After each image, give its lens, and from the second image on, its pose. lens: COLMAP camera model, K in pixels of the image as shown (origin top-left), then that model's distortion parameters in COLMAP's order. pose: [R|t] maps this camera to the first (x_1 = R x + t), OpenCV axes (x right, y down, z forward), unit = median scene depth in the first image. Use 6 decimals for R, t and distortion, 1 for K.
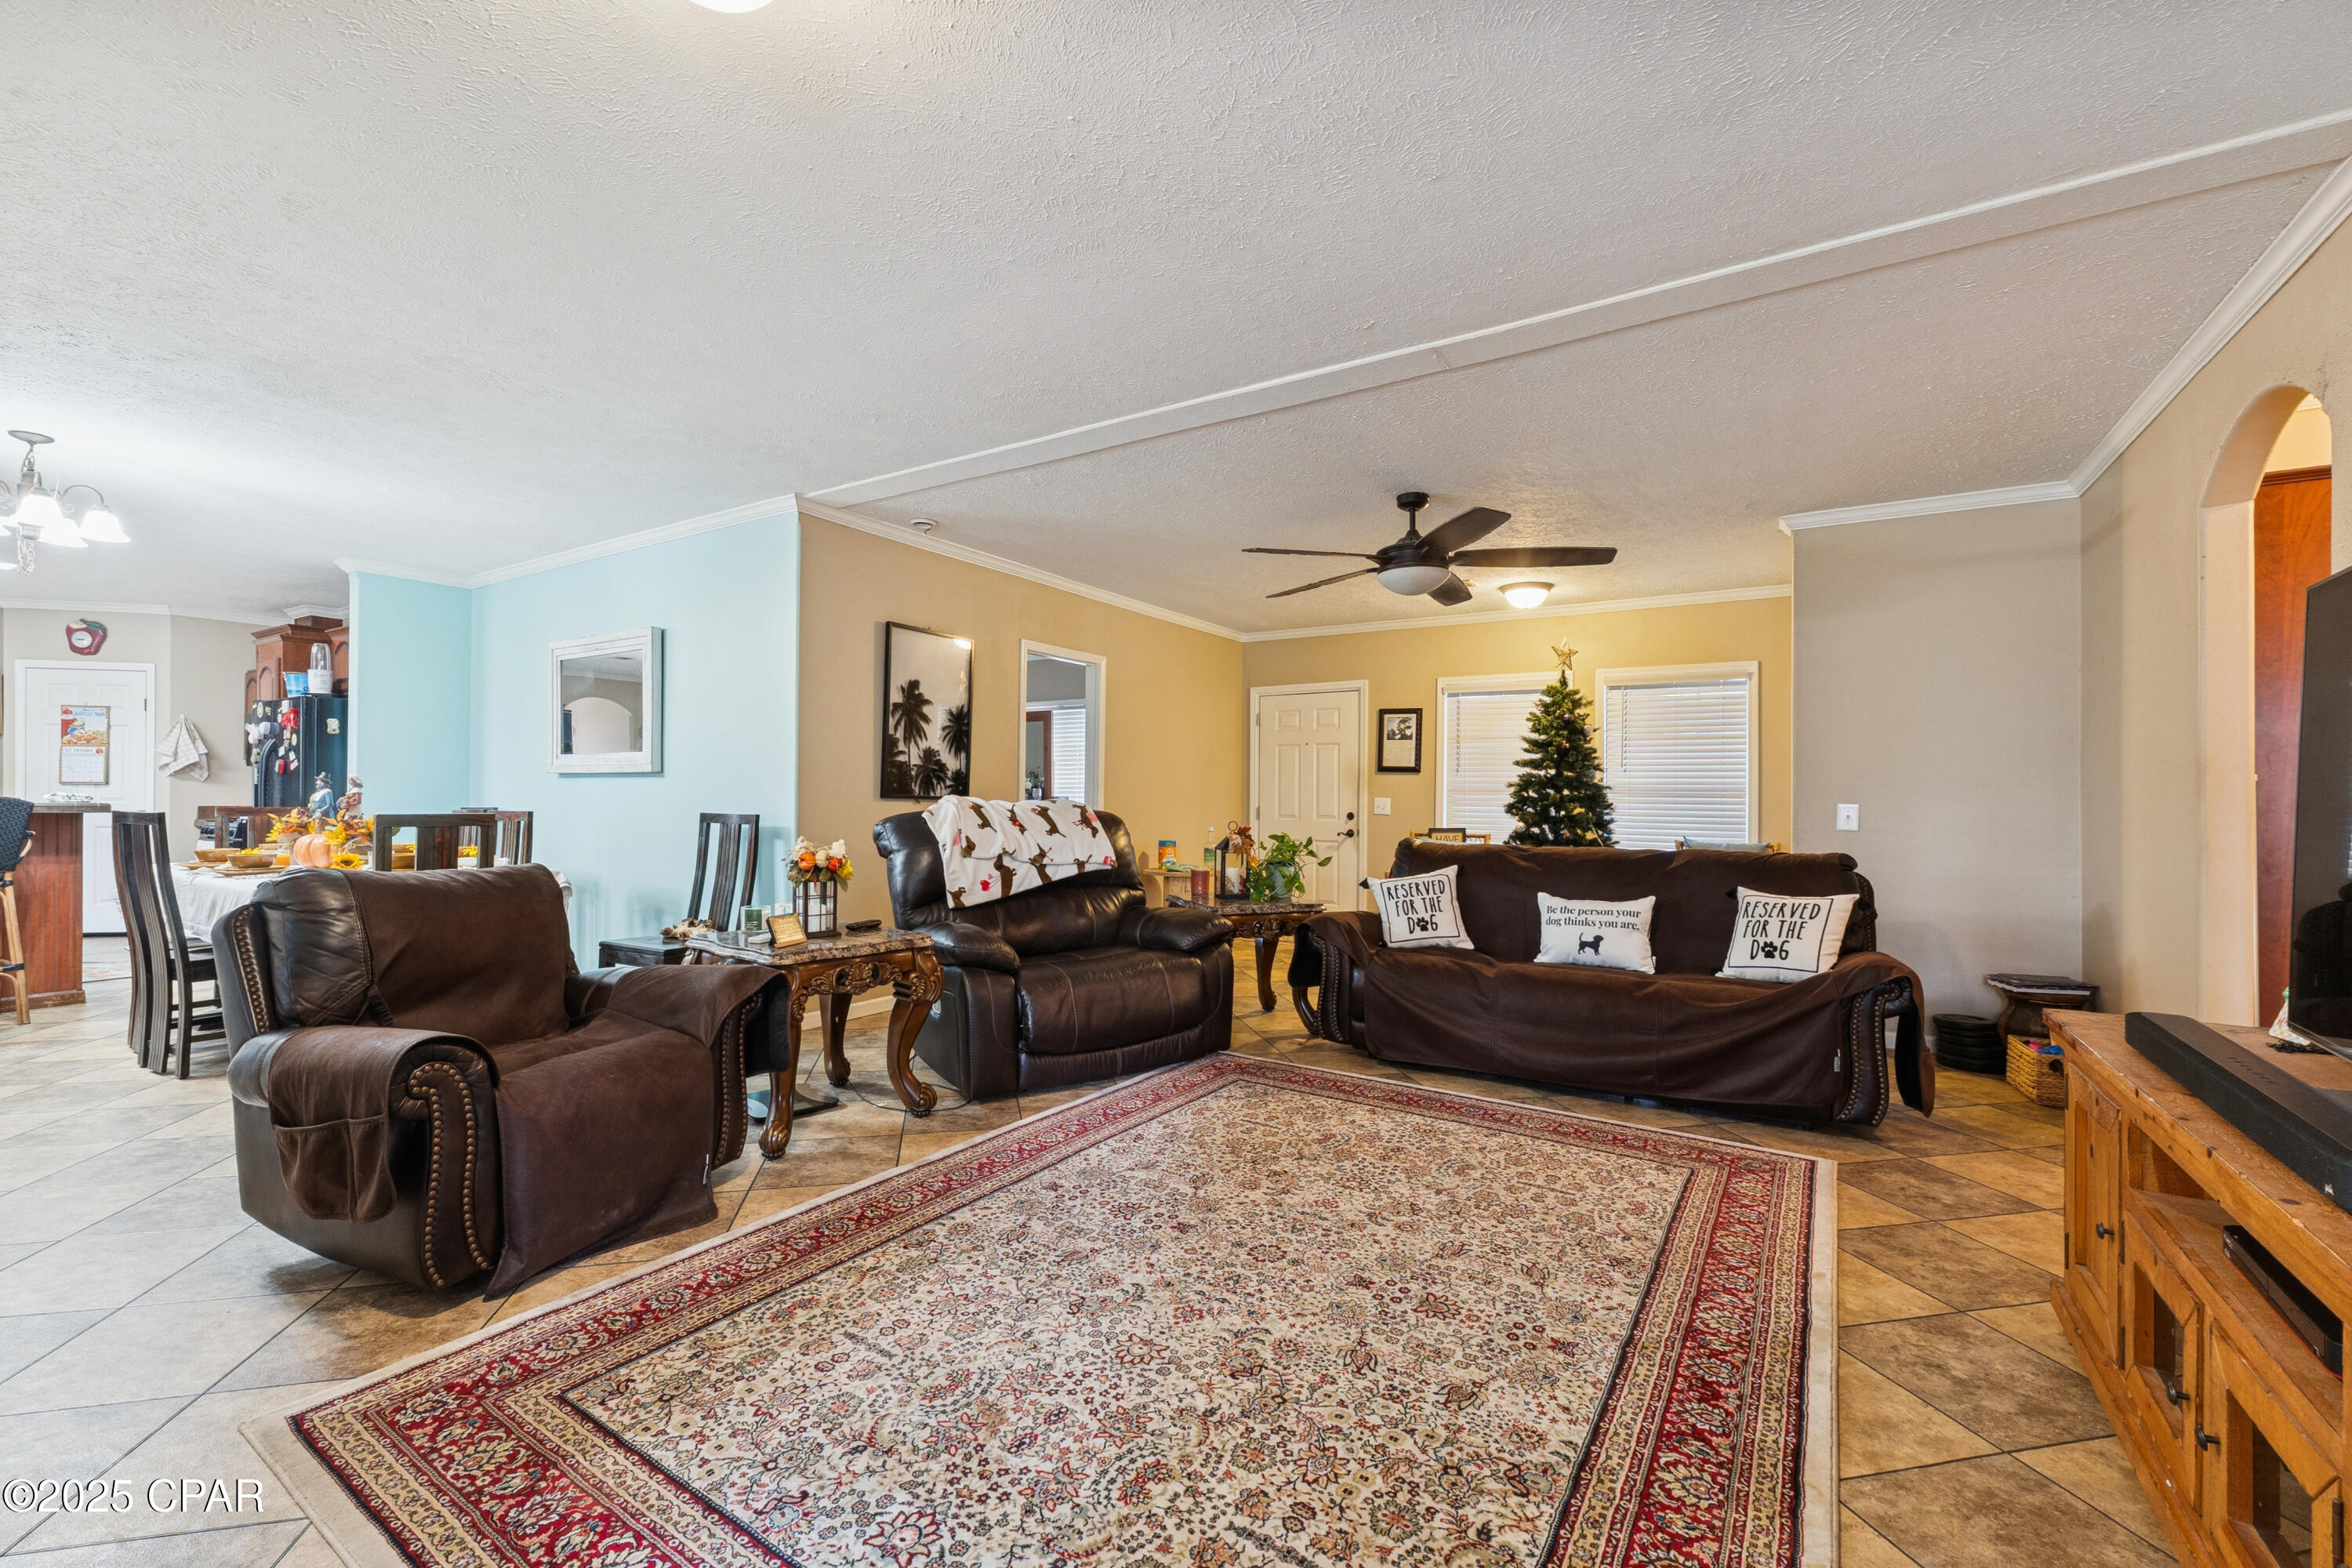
lens RADIAL K [[988.5, 0, 1171.2], [0, 988.5, 797.4], [0, 0, 1]] dist [0.003000, 0.000316]
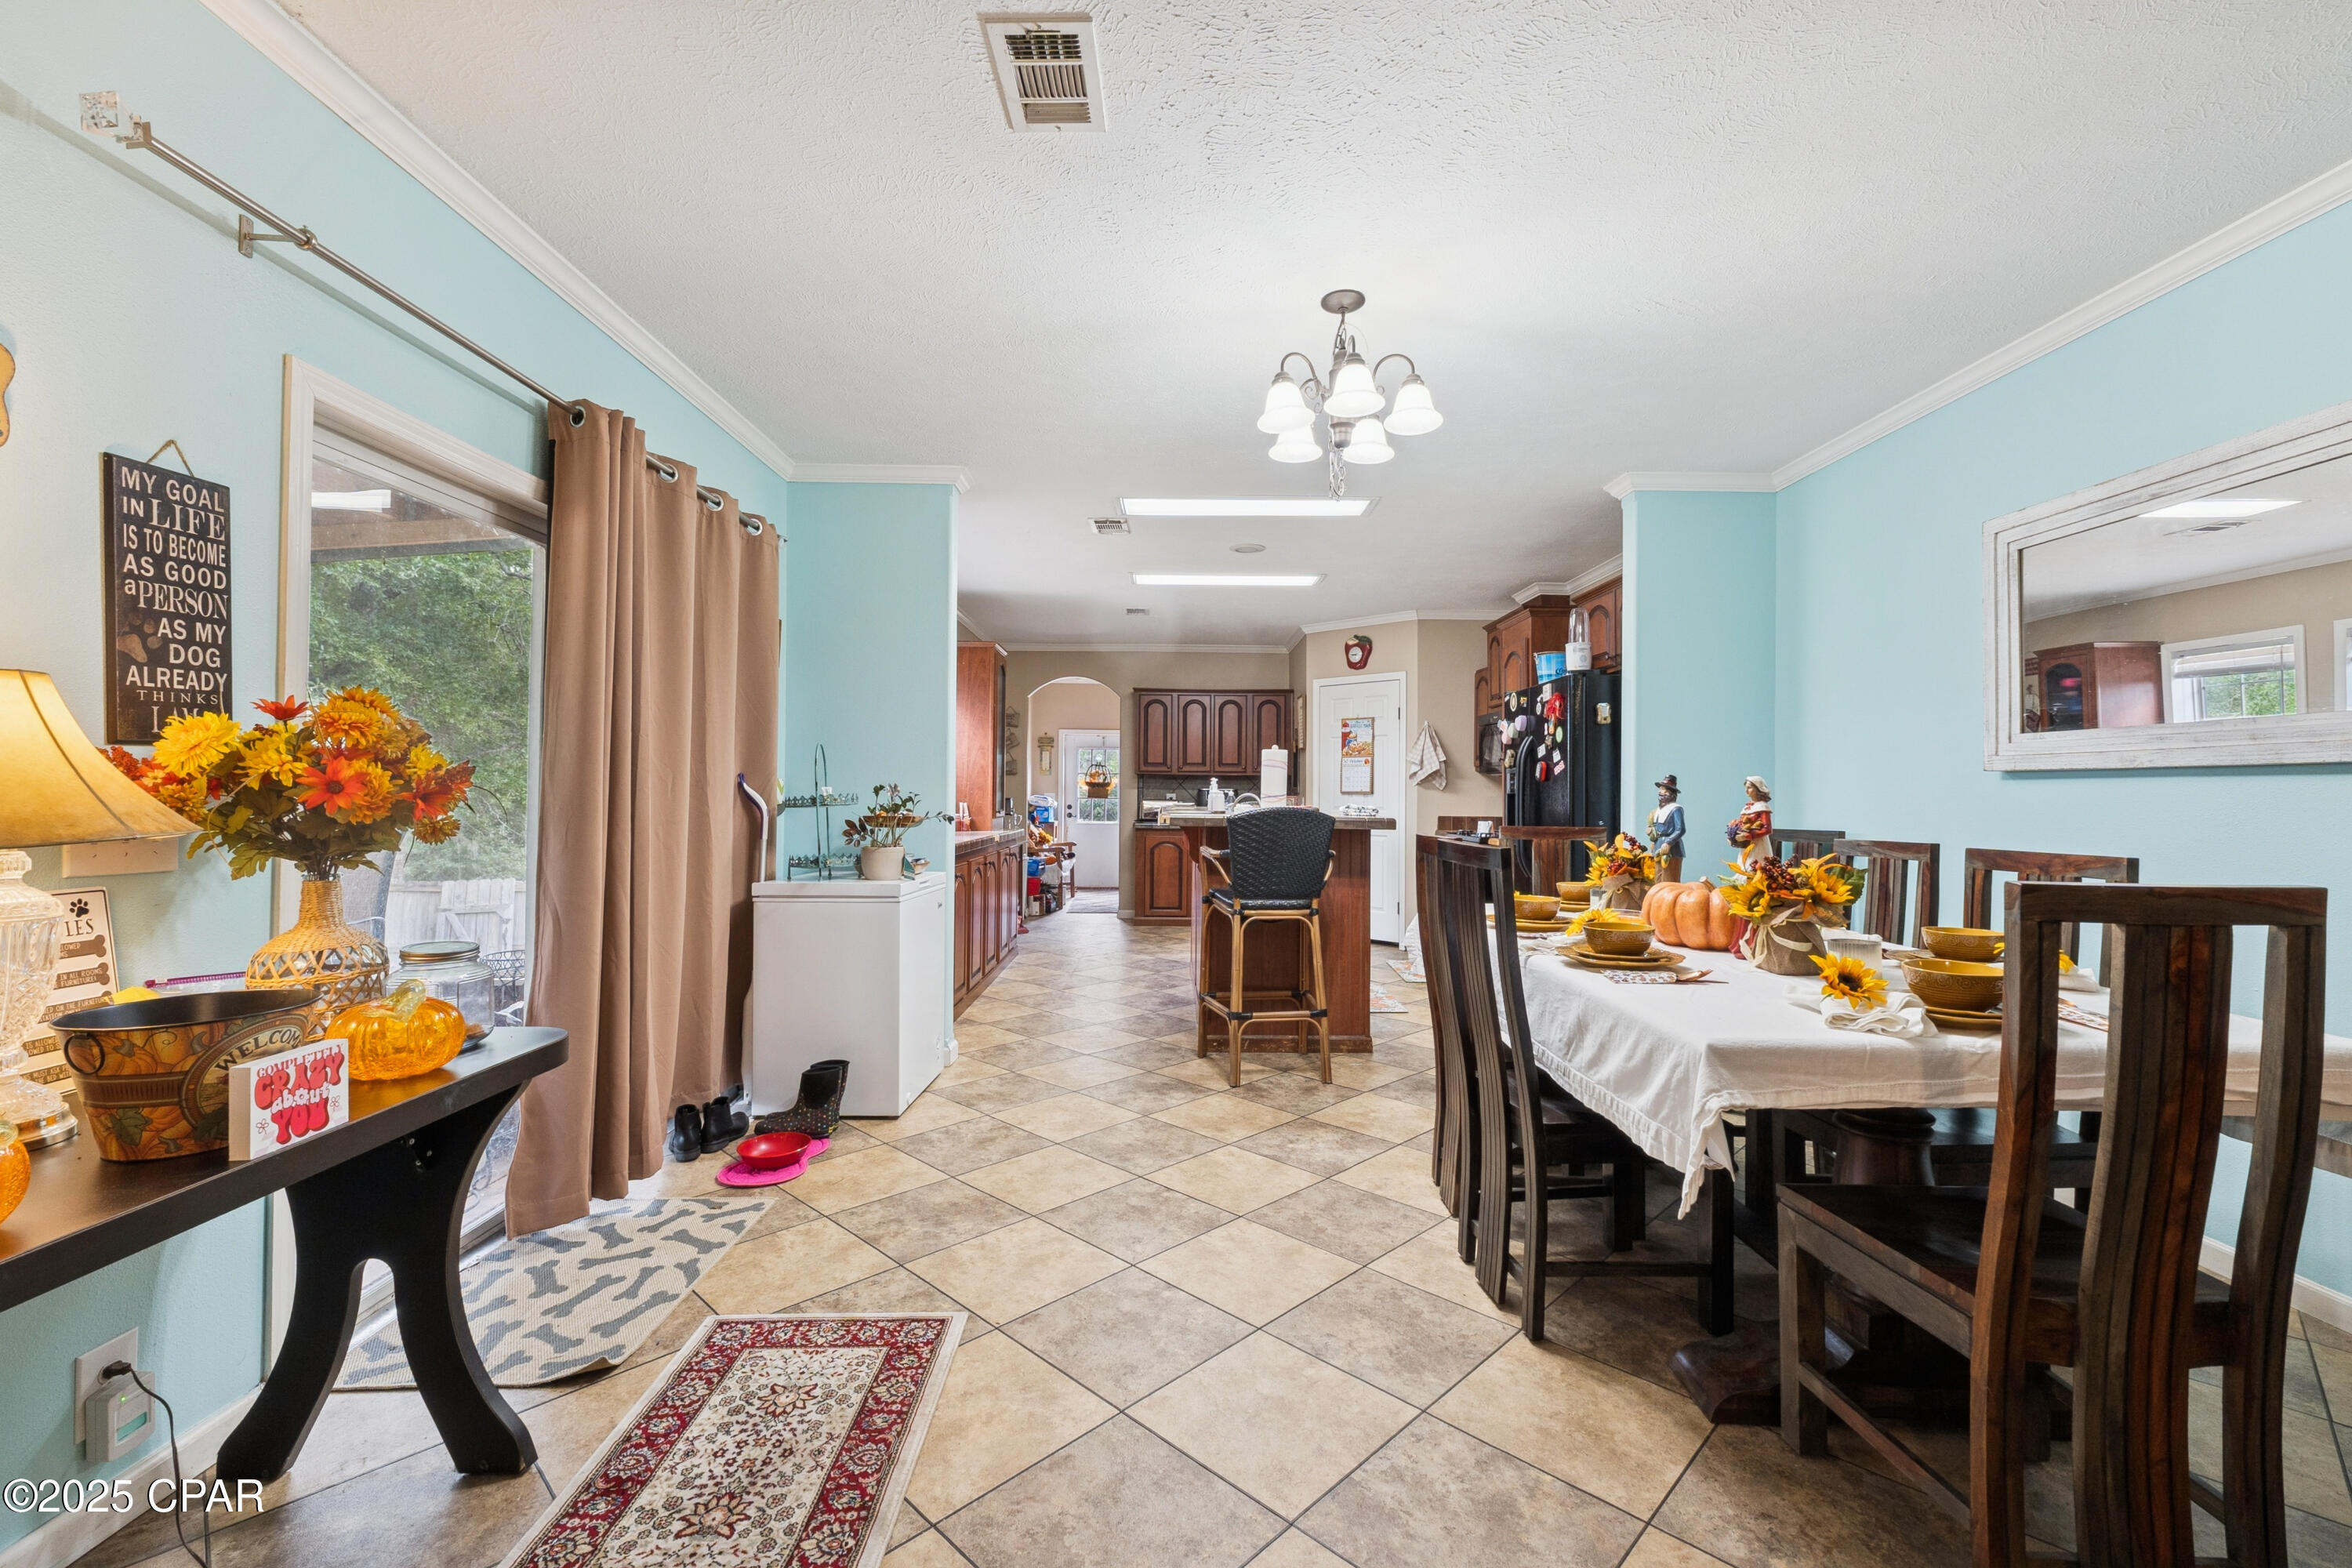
lens RADIAL K [[988.5, 0, 1171.2], [0, 988.5, 797.4], [0, 0, 1]] dist [0.003000, 0.000316]
pose [[0.543451, -0.002452, -0.839437, -0.403290], [-0.001083, 0.999993, -0.003622, -0.007016], [0.839440, 0.002877, 0.543444, 0.333813]]
